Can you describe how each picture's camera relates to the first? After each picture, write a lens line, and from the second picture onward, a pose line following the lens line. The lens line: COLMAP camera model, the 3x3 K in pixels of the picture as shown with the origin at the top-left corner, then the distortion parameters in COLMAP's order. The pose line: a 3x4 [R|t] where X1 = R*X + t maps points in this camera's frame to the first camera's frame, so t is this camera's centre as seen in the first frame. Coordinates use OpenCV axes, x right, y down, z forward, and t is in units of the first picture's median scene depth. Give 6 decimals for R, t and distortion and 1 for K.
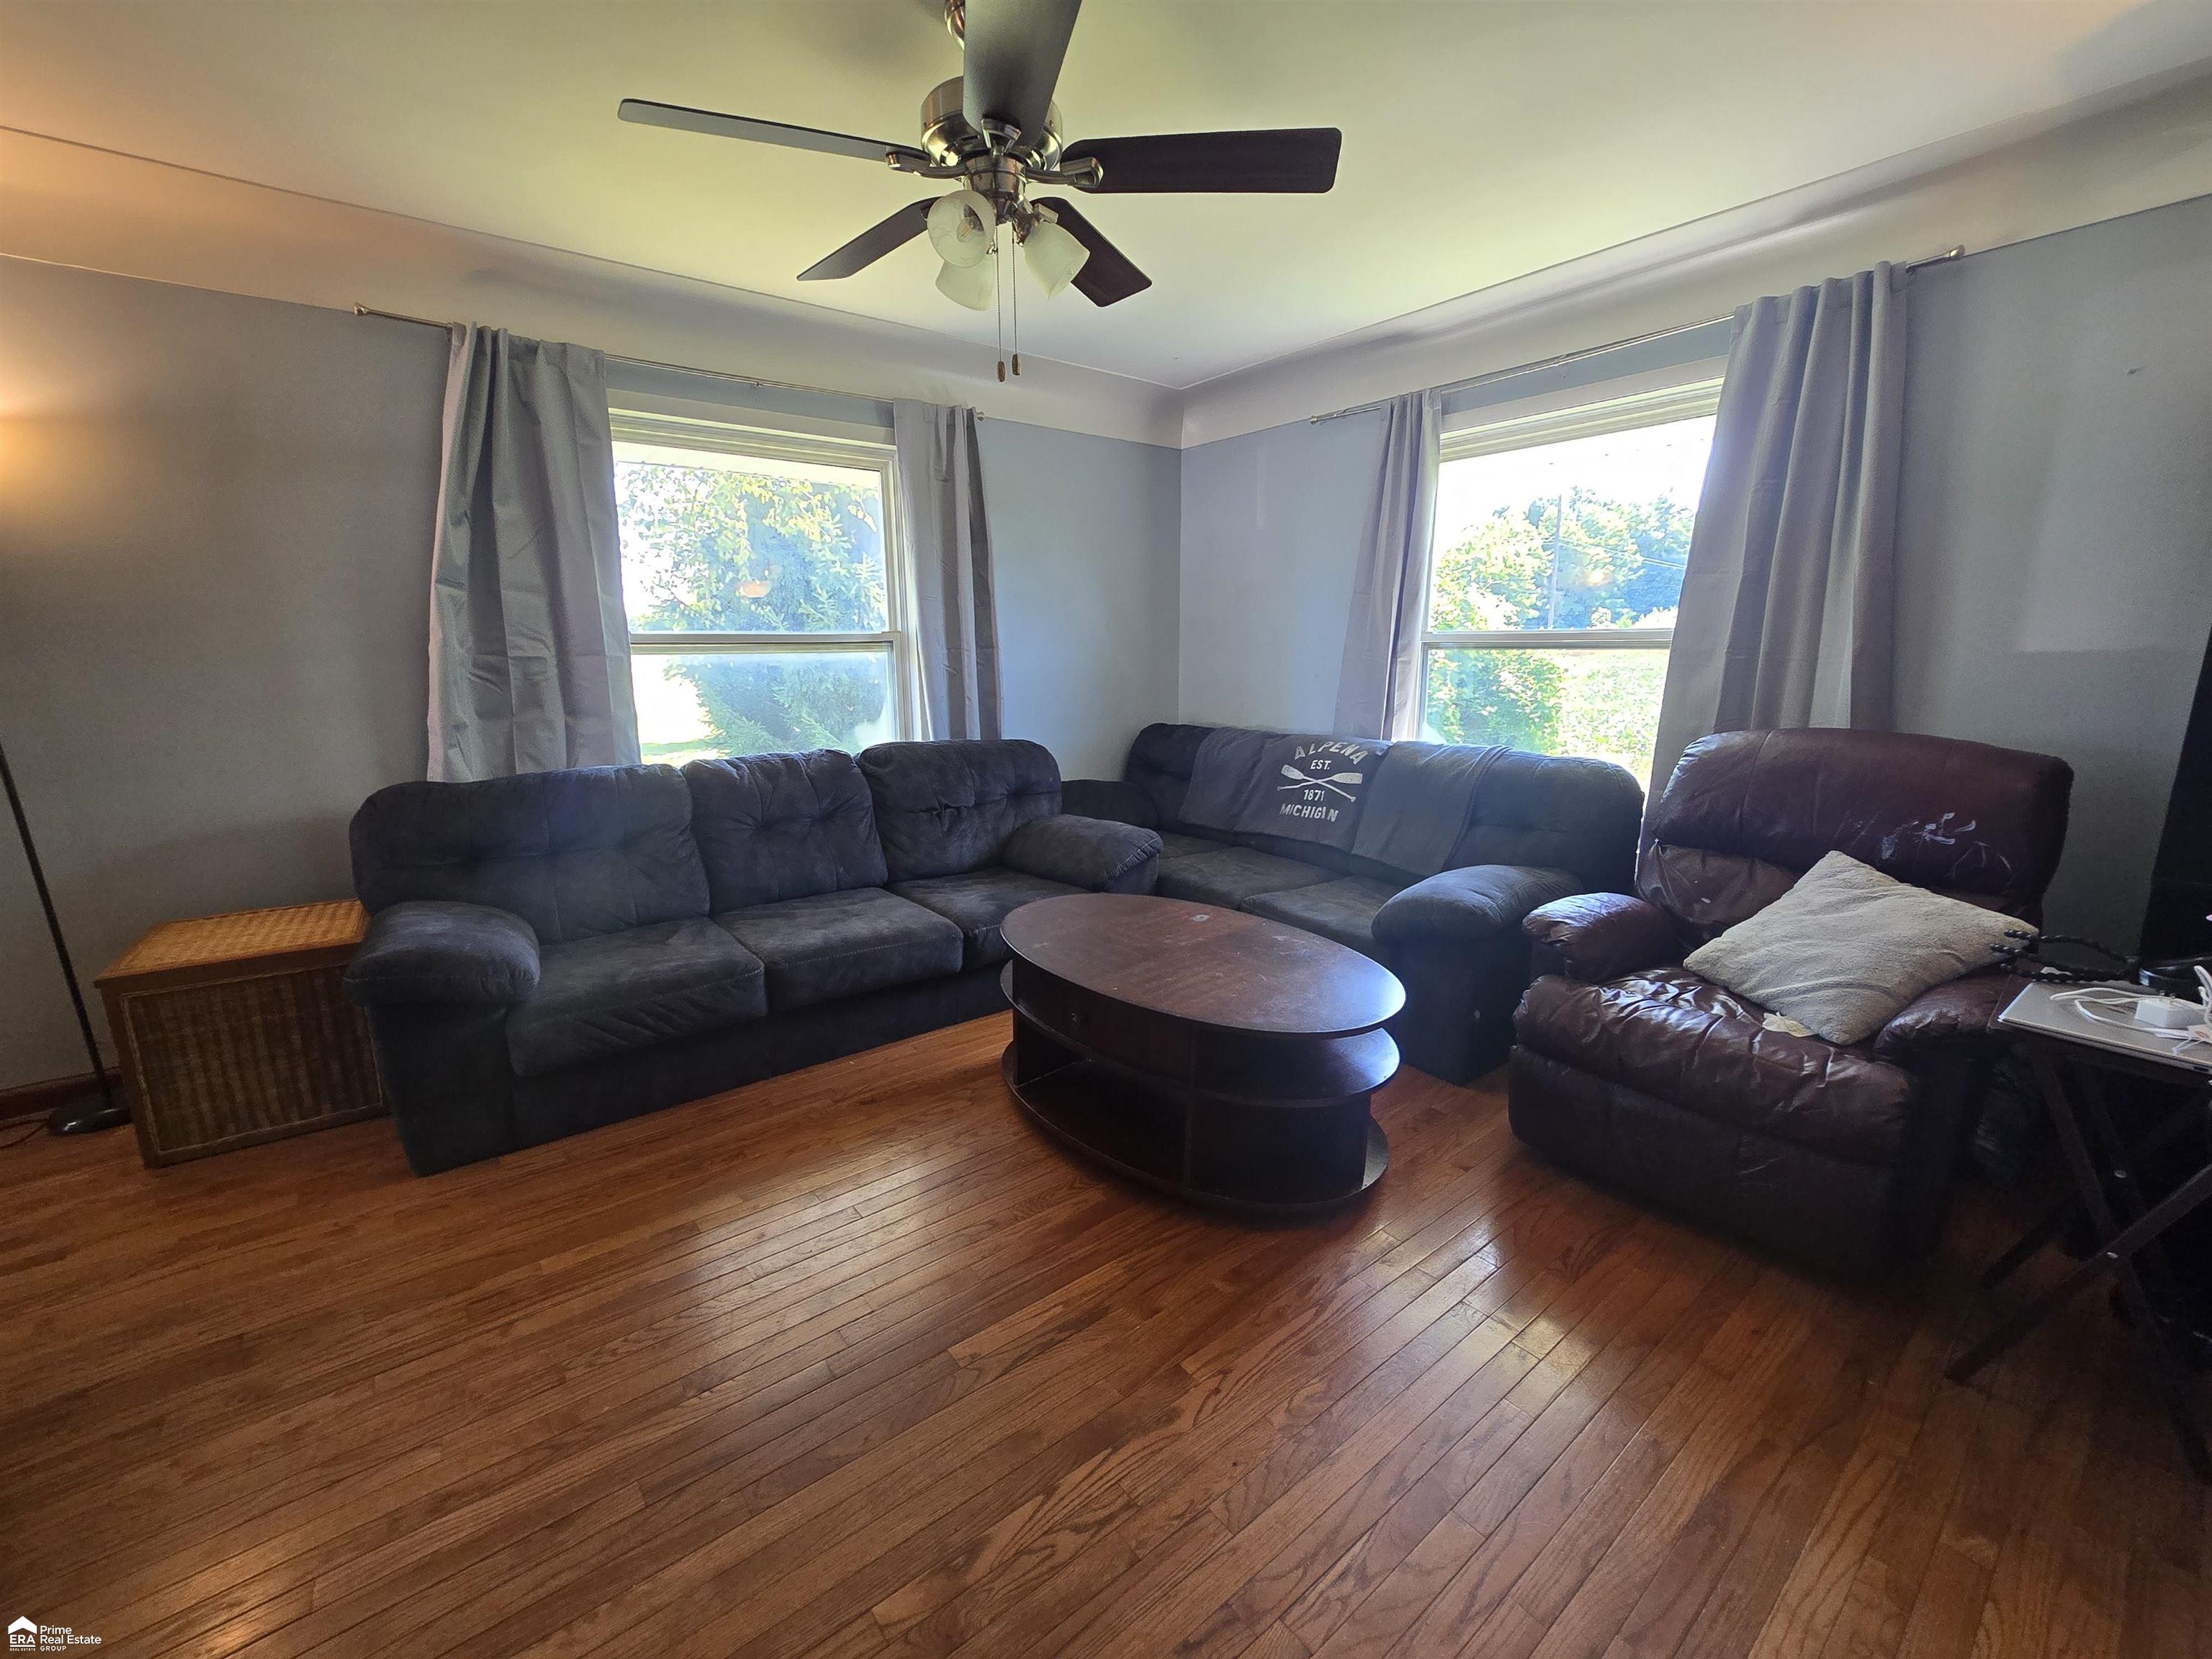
lens RADIAL K [[894.3, 0, 1101.4], [0, 894.3, 832.5], [0, 0, 1]] dist [-0.000488, 0.000313]
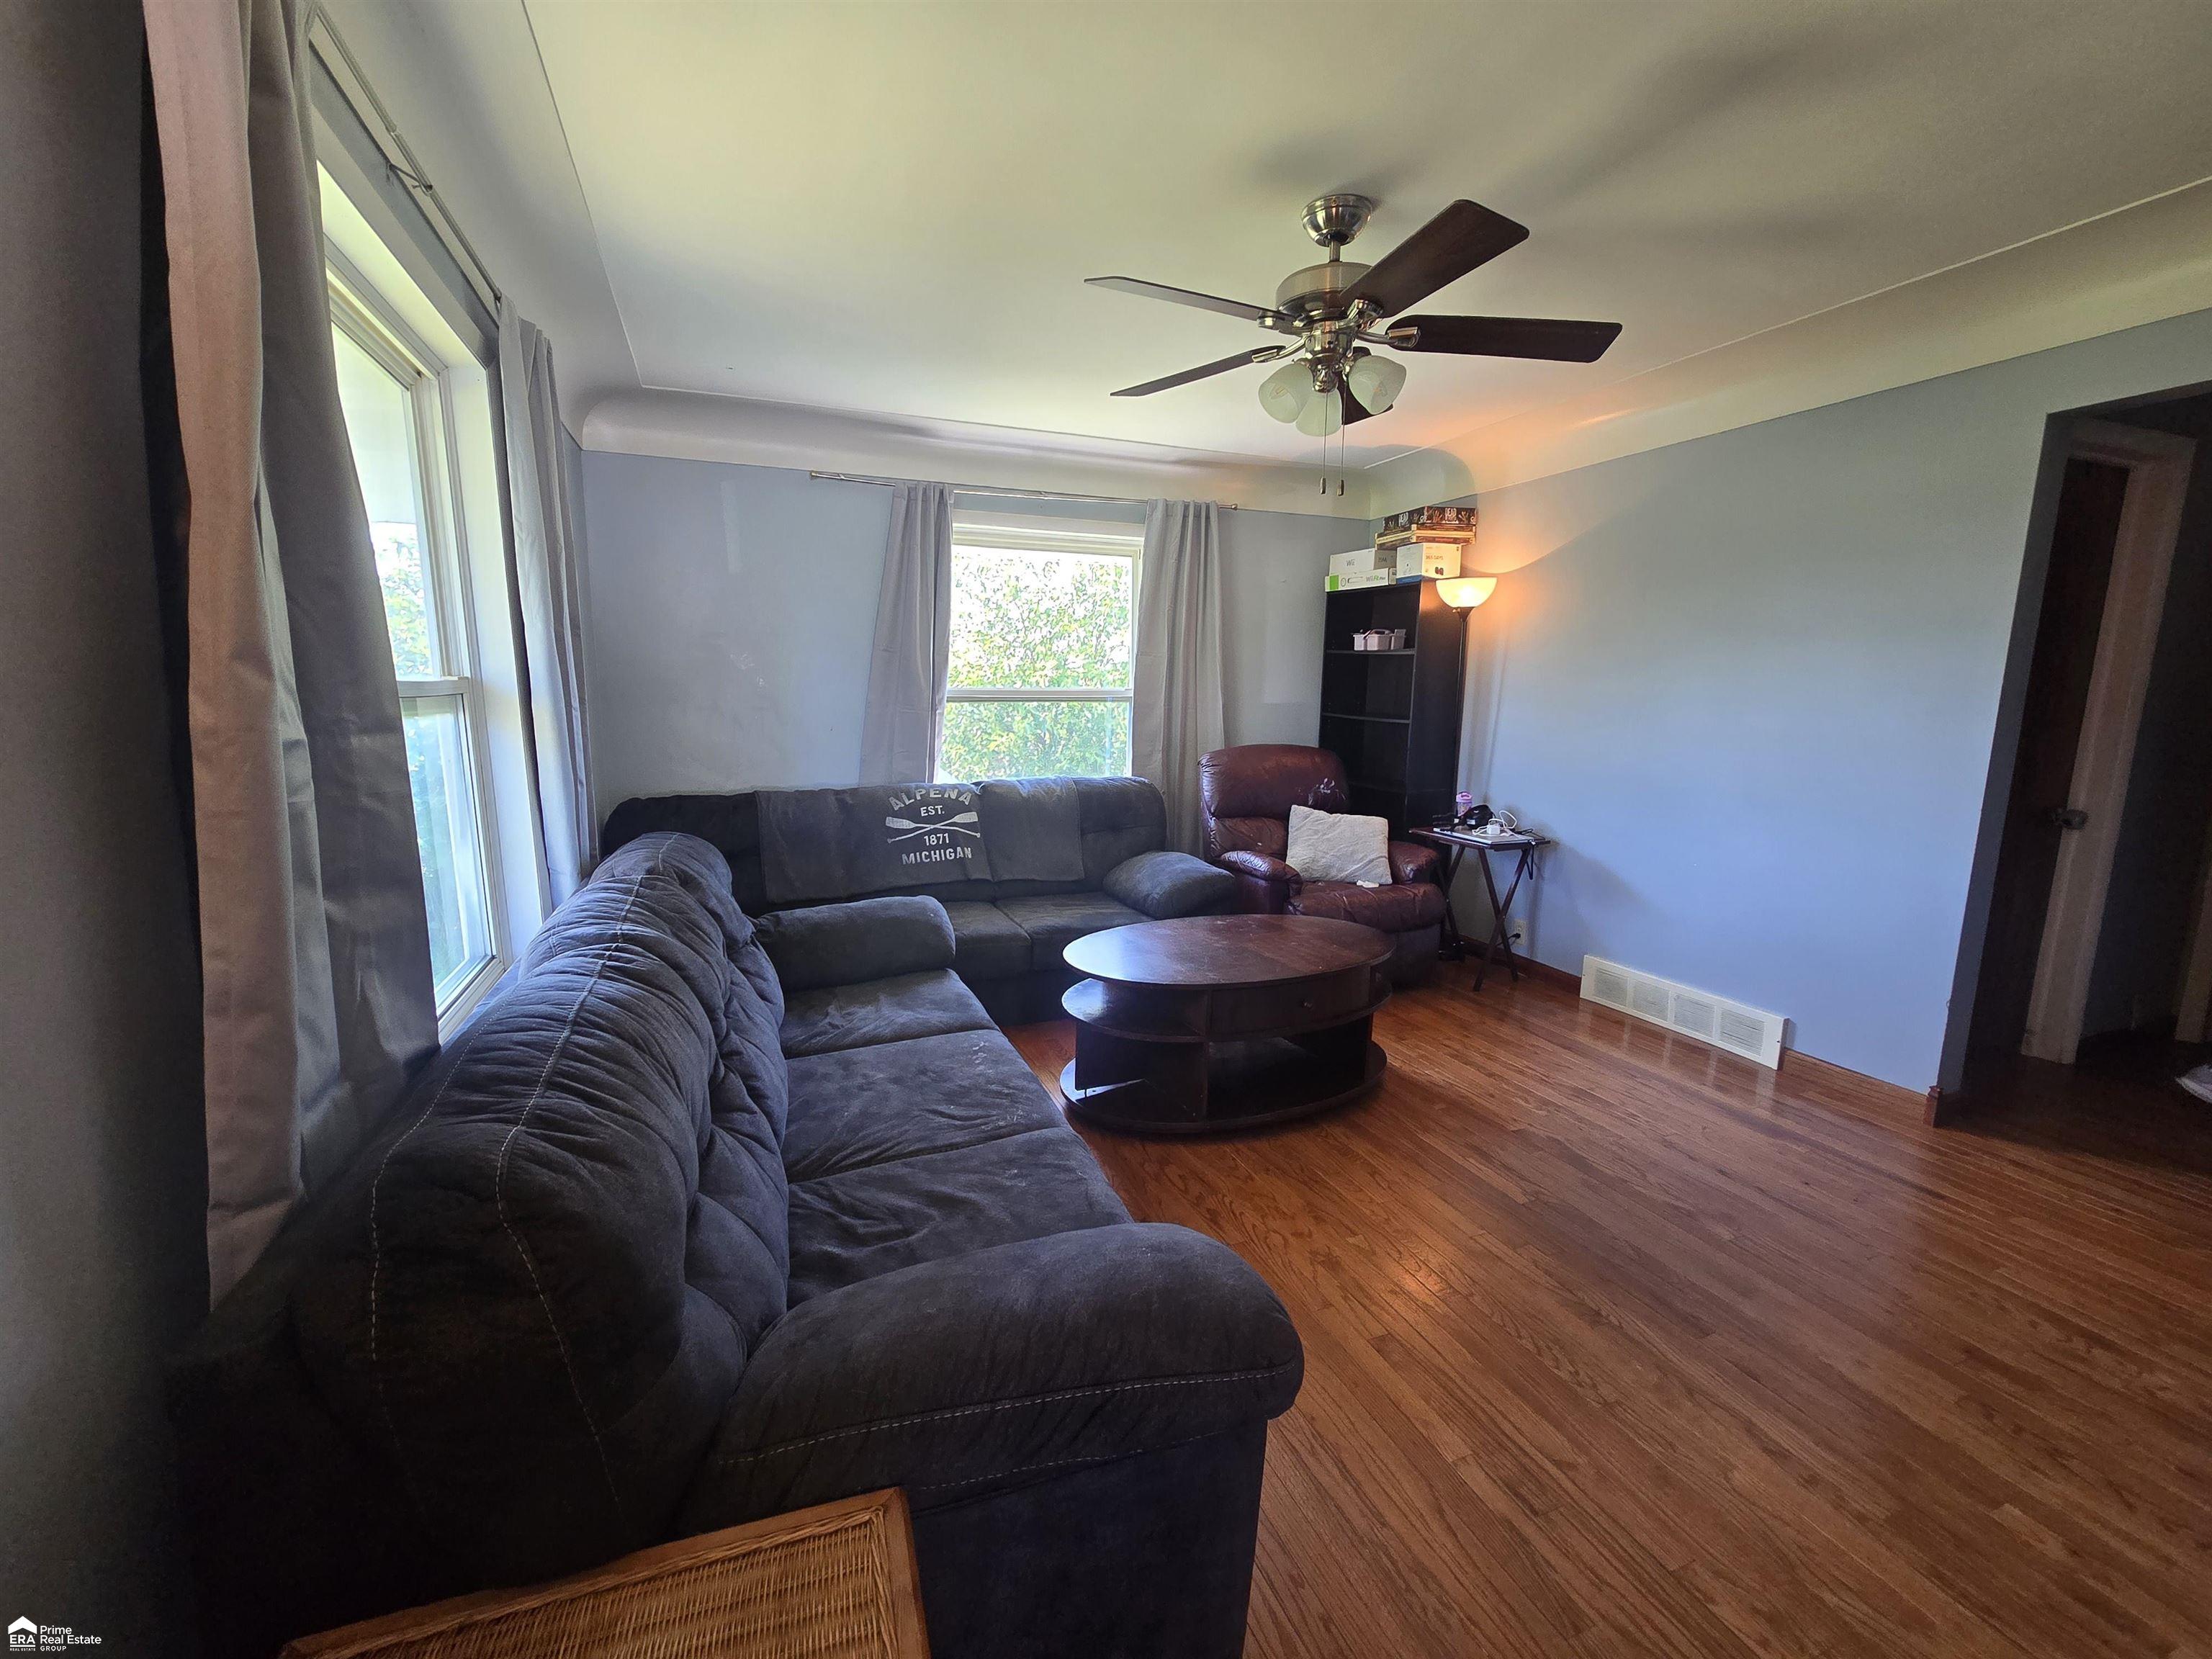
lens RADIAL K [[894.3, 0, 1094.8], [0, 894.3, 840.4], [0, 0, 1]] dist [-0.000488, 0.000313]
pose [[0.291754, -0.150096, 0.944643, -0.736265], [0.192385, 0.976636, 0.095761, -0.109709], [-0.936946, 0.153796, 0.313813, 0.504252]]
